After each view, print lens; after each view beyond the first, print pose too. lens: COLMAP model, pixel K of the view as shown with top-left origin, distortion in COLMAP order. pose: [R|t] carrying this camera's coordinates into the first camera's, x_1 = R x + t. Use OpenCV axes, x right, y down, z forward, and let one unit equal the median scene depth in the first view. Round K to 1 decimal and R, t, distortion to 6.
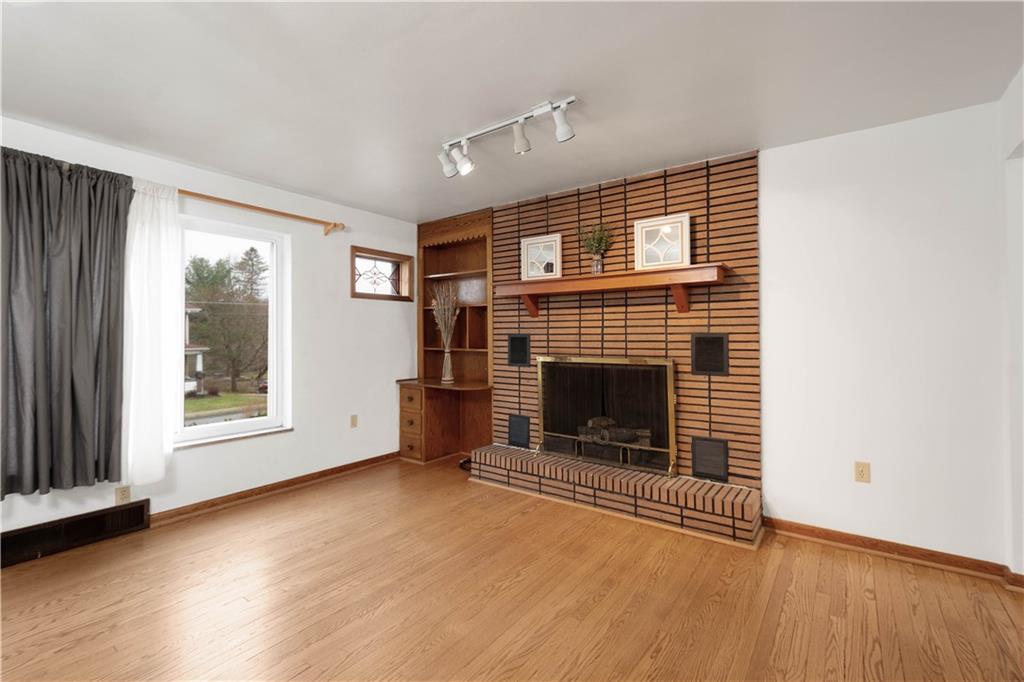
lens RADIAL K [[454.7, 0, 512.6], [0, 454.7, 329.1], [0, 0, 1]] dist [0.011657, -0.002794]
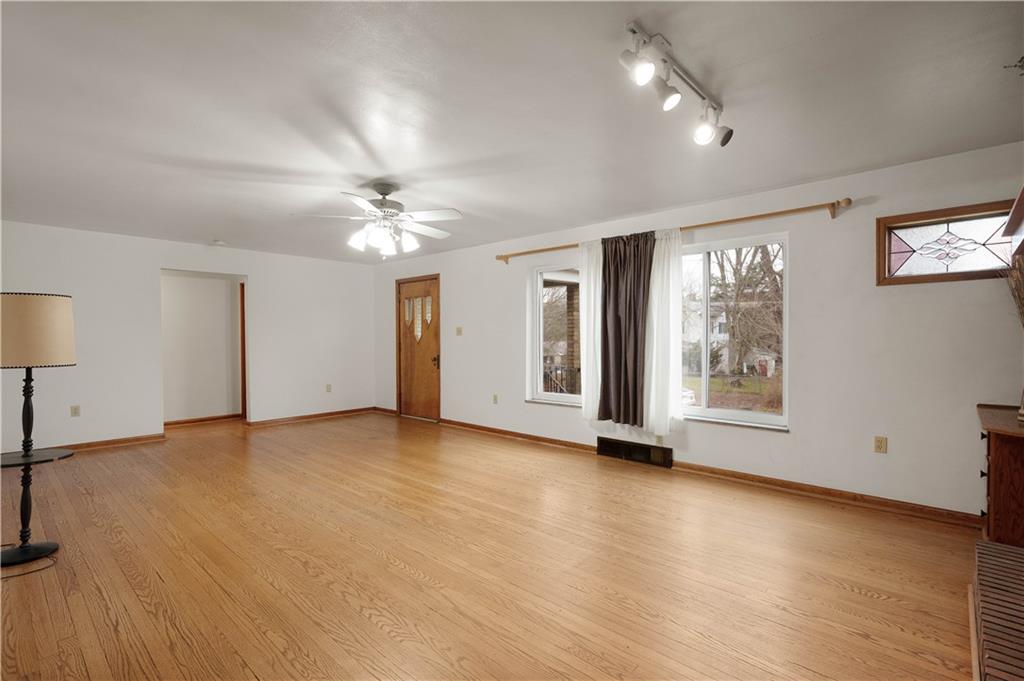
lens RADIAL K [[454.7, 0, 510.9], [0, 454.7, 344.2], [0, 0, 1]] dist [0.011657, -0.002794]
pose [[-0.087966, 0.018942, -0.995943, 0.584463], [0.022745, 0.999597, 0.017002, 0.003403], [0.995864, -0.021157, -0.088362, 0.539353]]
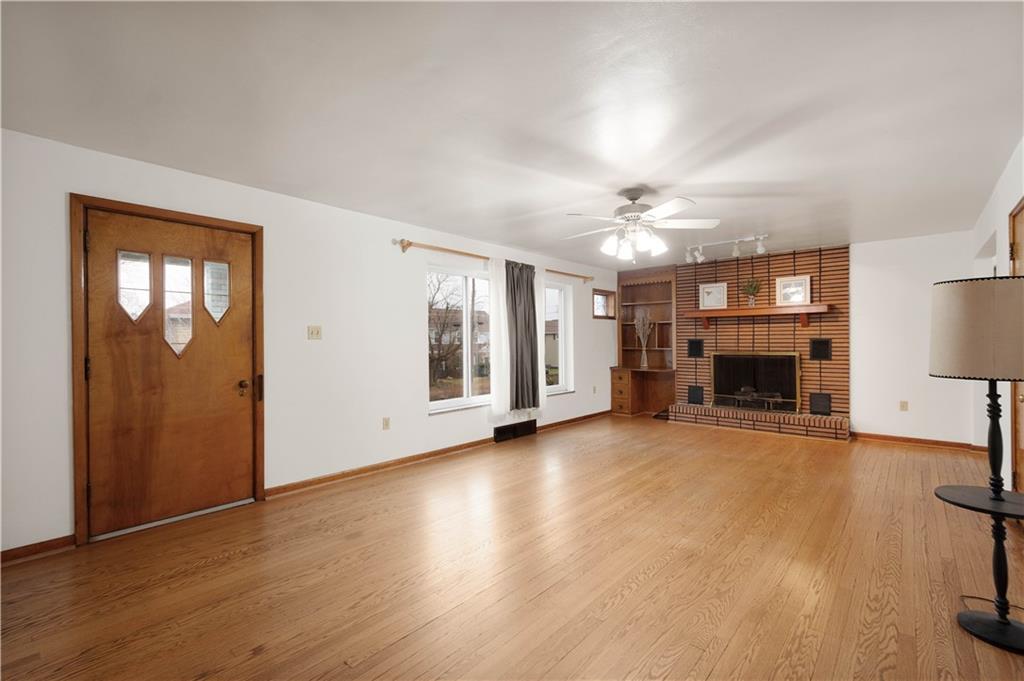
lens RADIAL K [[454.7, 0, 512.3], [0, 454.7, 343.0], [0, 0, 1]] dist [0.011657, -0.002794]
pose [[0.996394, -0.003983, -0.084750, -0.622580], [0.005949, 0.999719, 0.022949, -0.021348], [0.084635, -0.023371, 0.996138, -0.913227]]
